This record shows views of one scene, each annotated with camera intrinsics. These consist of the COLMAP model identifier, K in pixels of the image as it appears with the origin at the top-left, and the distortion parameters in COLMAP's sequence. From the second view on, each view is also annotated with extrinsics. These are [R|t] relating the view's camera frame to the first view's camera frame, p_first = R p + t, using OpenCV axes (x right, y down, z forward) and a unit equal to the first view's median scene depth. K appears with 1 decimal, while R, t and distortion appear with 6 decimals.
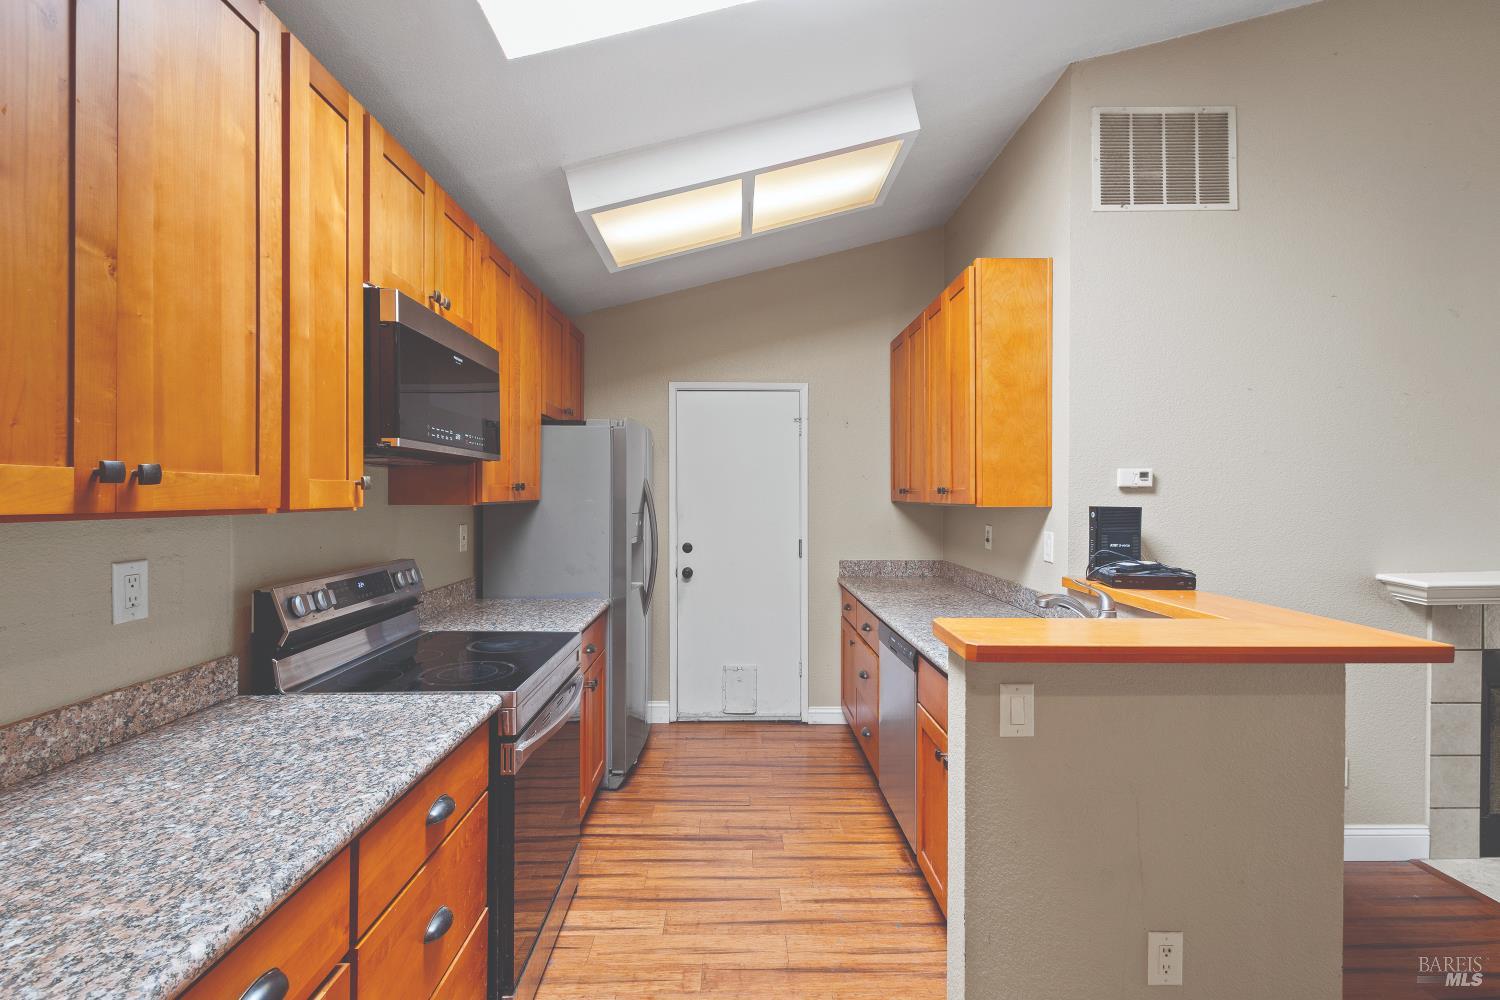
lens RADIAL K [[684.2, 0, 750.1], [0, 684.2, 497.0], [0, 0, 1]] dist [0.004328, 0.000173]
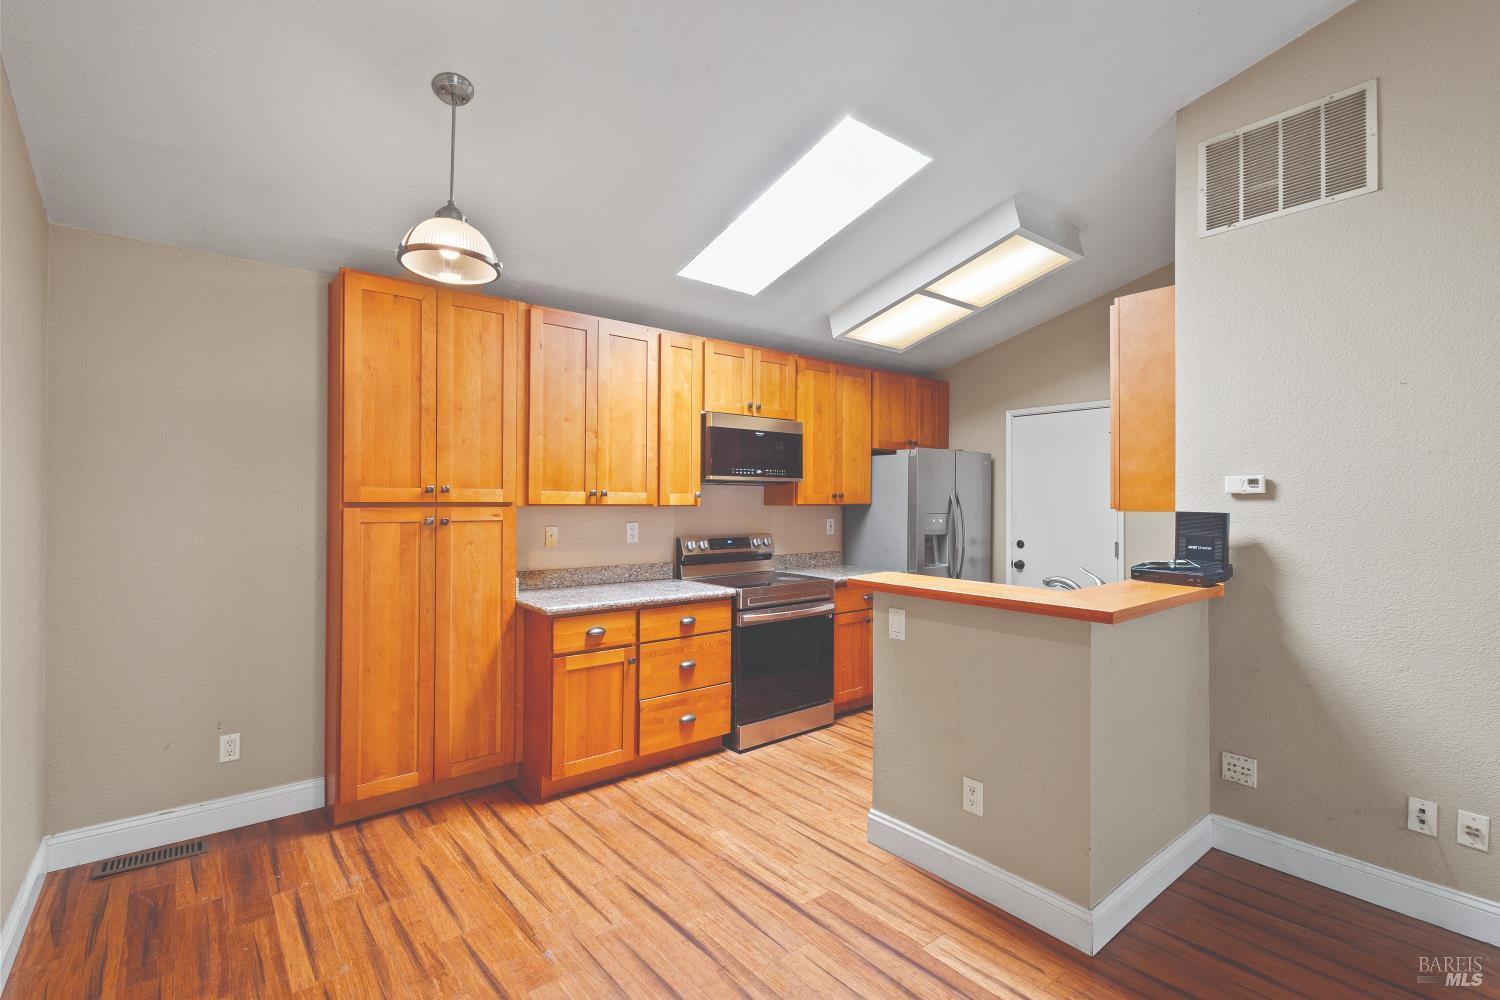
lens RADIAL K [[680.6, 0, 750.0], [0, 680.6, 500.0], [0, 0, 1]] dist [0.003958, 0.000109]
pose [[0.619199, 0.001226, -0.785233, 0.909806], [-0.005430, 0.999982, -0.002720, 0.001927], [0.785215, 0.005948, 0.619195, -0.220528]]
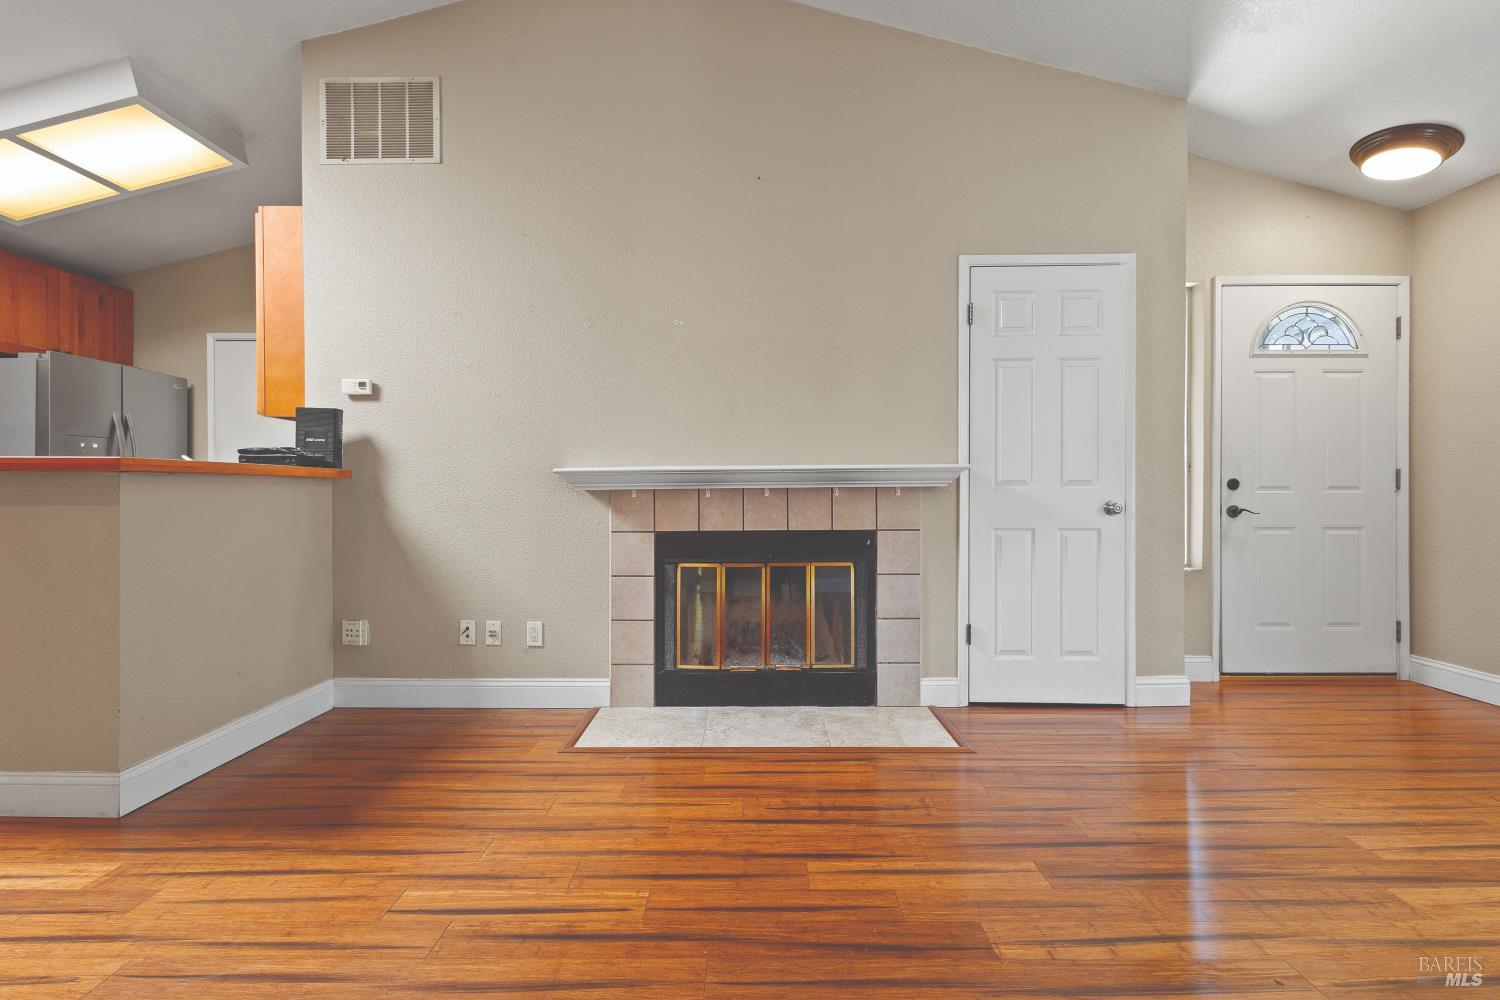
lens RADIAL K [[684.2, 0, 750.1], [0, 684.2, 497.0], [0, 0, 1]] dist [0.004328, 0.000173]
pose [[0.999821, -0.001778, -0.018845, 1.275327], [0.001802, 0.999998, 0.001255, 0.164131], [0.018843, -0.001289, 0.999822, -0.185990]]
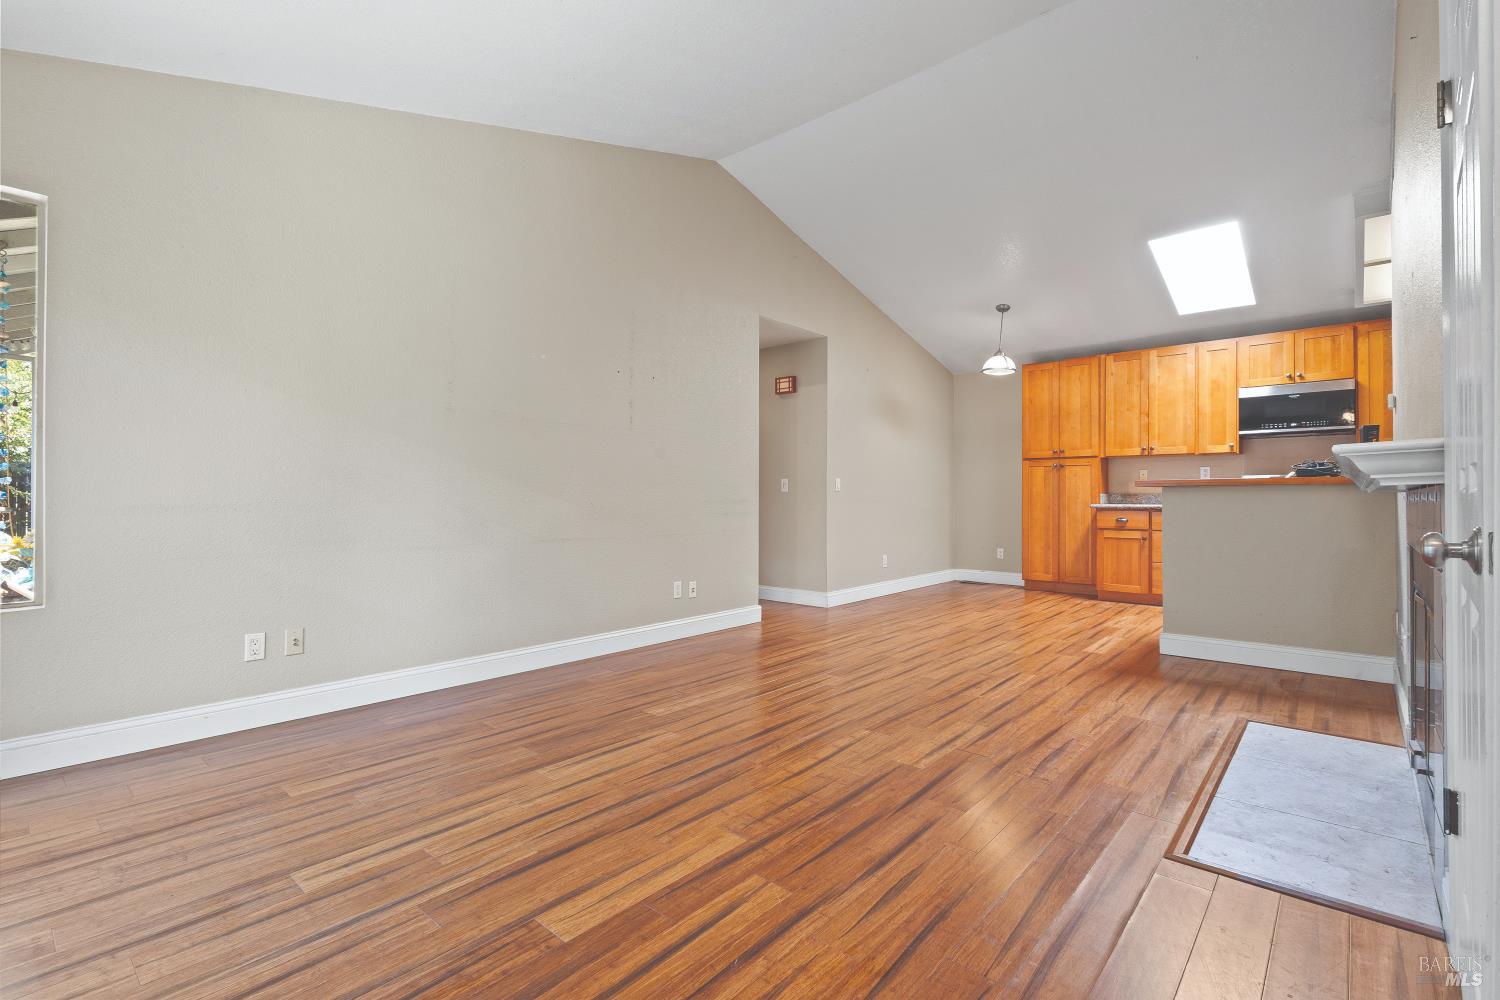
lens RADIAL K [[684.2, 0, 750.1], [0, 684.2, 497.0], [0, 0, 1]] dist [0.004328, 0.000173]
pose [[-0.671742, -0.000598, -0.740785, 2.409662], [-0.001202, 0.999999, 0.000283, 0.160075], [0.740784, 0.001080, -0.671743, 0.973522]]
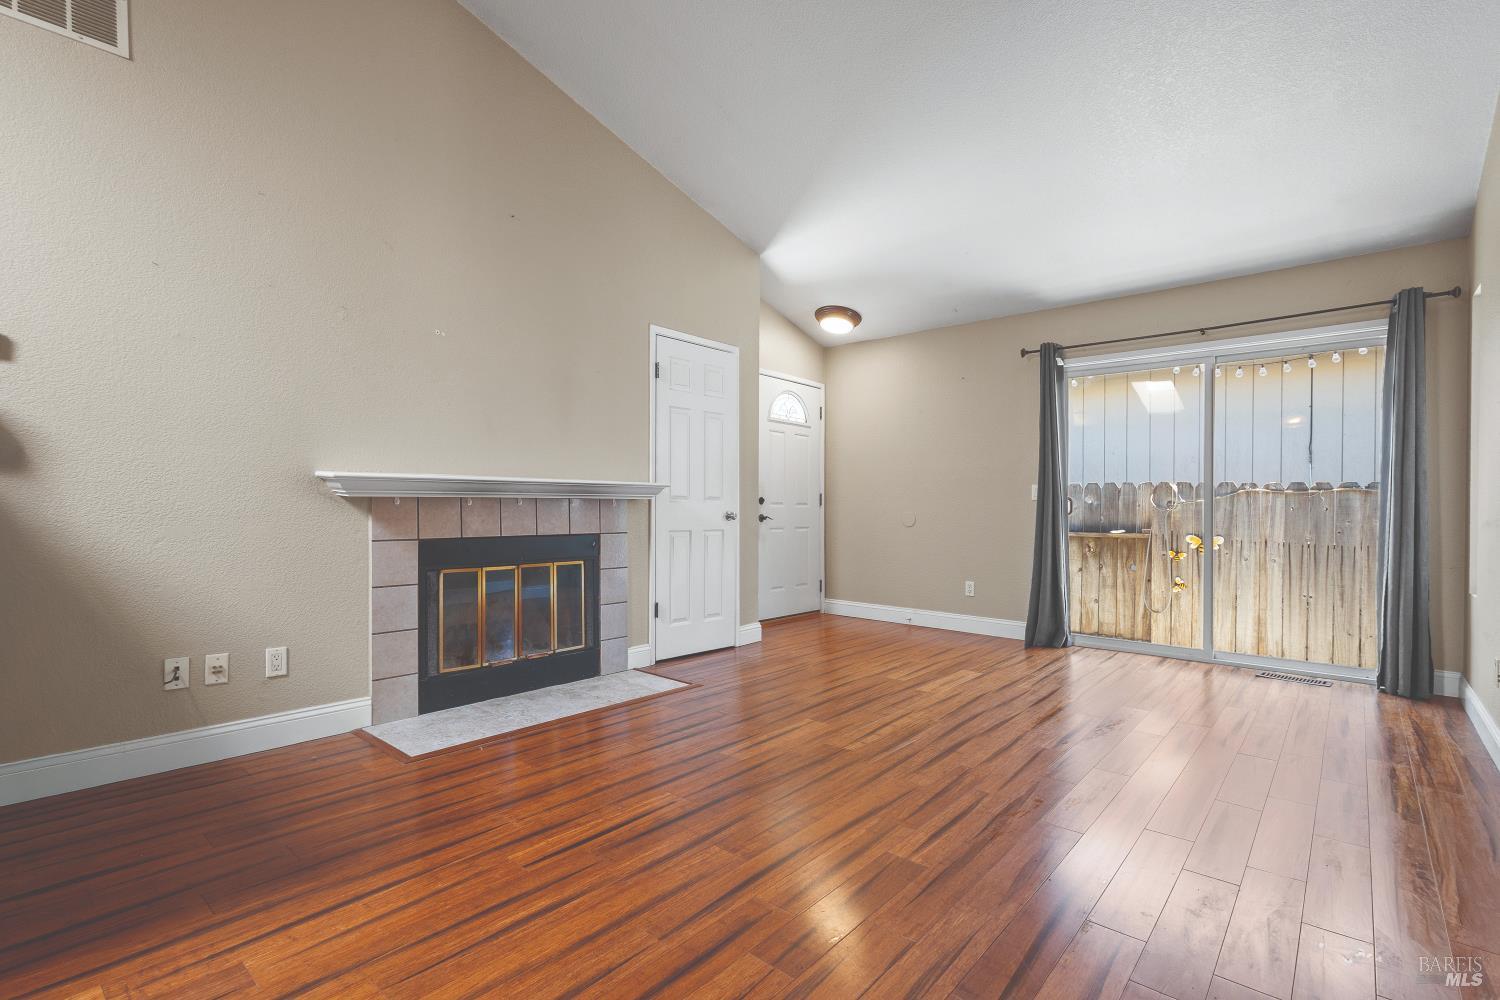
lens RADIAL K [[692.2, 0, 741.0], [0, 692.2, 507.9], [0, 0, 1]] dist [0.001006, 0.000046]
pose [[0.672812, 0.006184, 0.739788, 0.568128], [-0.008711, 0.999962, -0.000437, 0.166533], [-0.739762, -0.006150, 0.672840, -0.216411]]
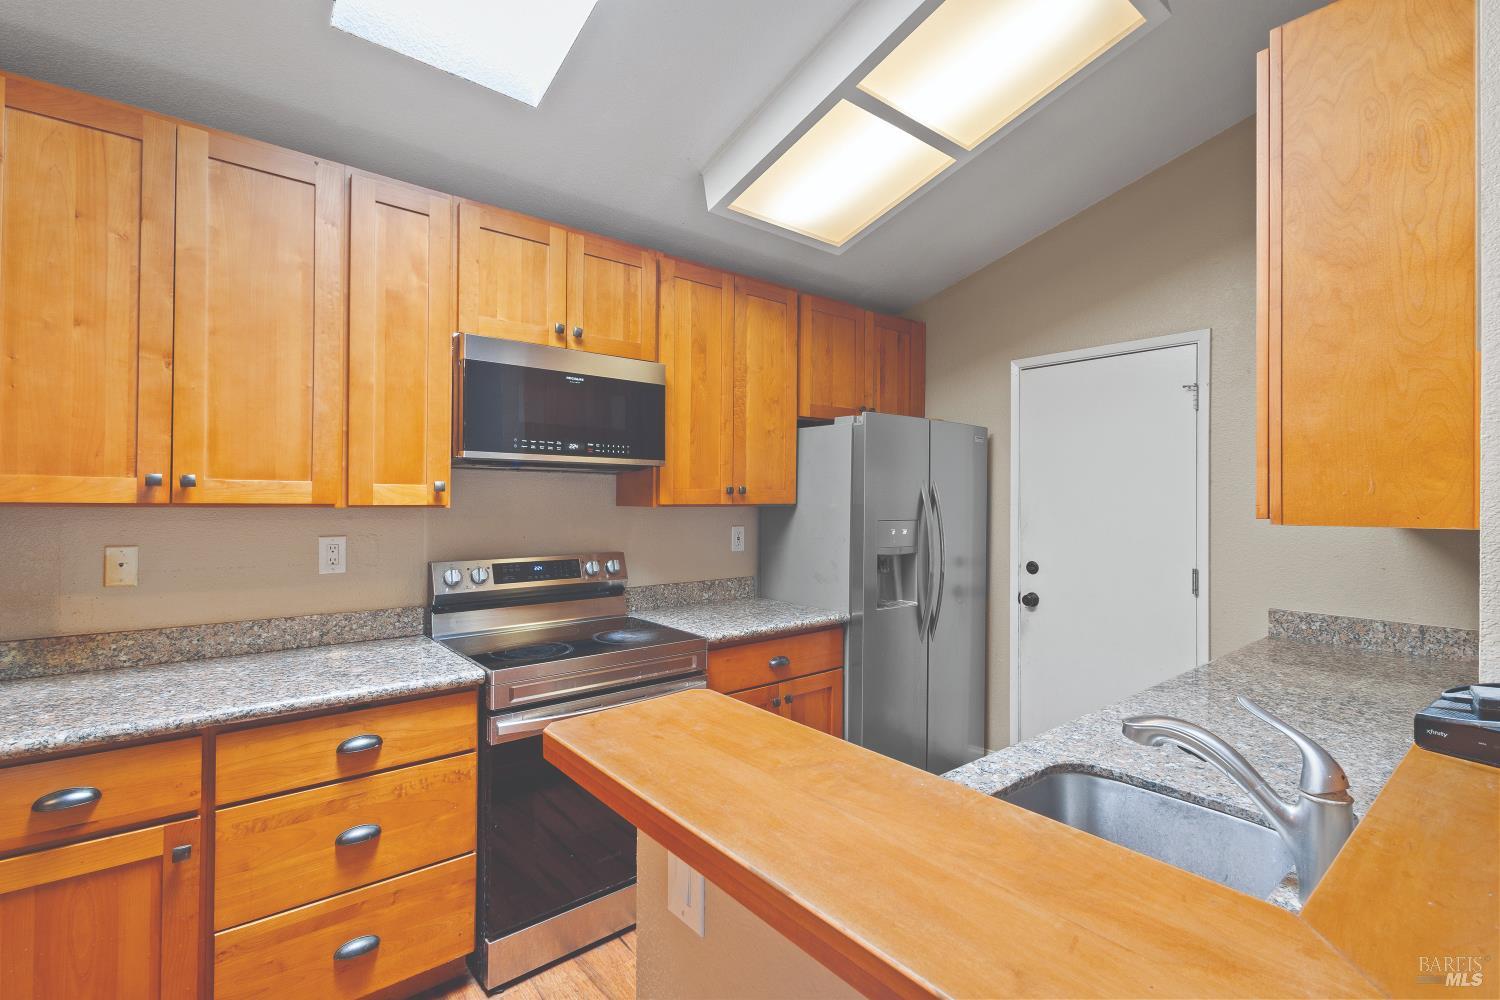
lens RADIAL K [[684.2, 0, 750.1], [0, 684.2, 497.0], [0, 0, 1]] dist [0.004328, 0.000173]
pose [[0.621177, 0.001574, -0.783669, 0.519188], [-0.009257, 0.999943, -0.005330, 0.000464], [0.783616, 0.010566, 0.621156, 0.410625]]
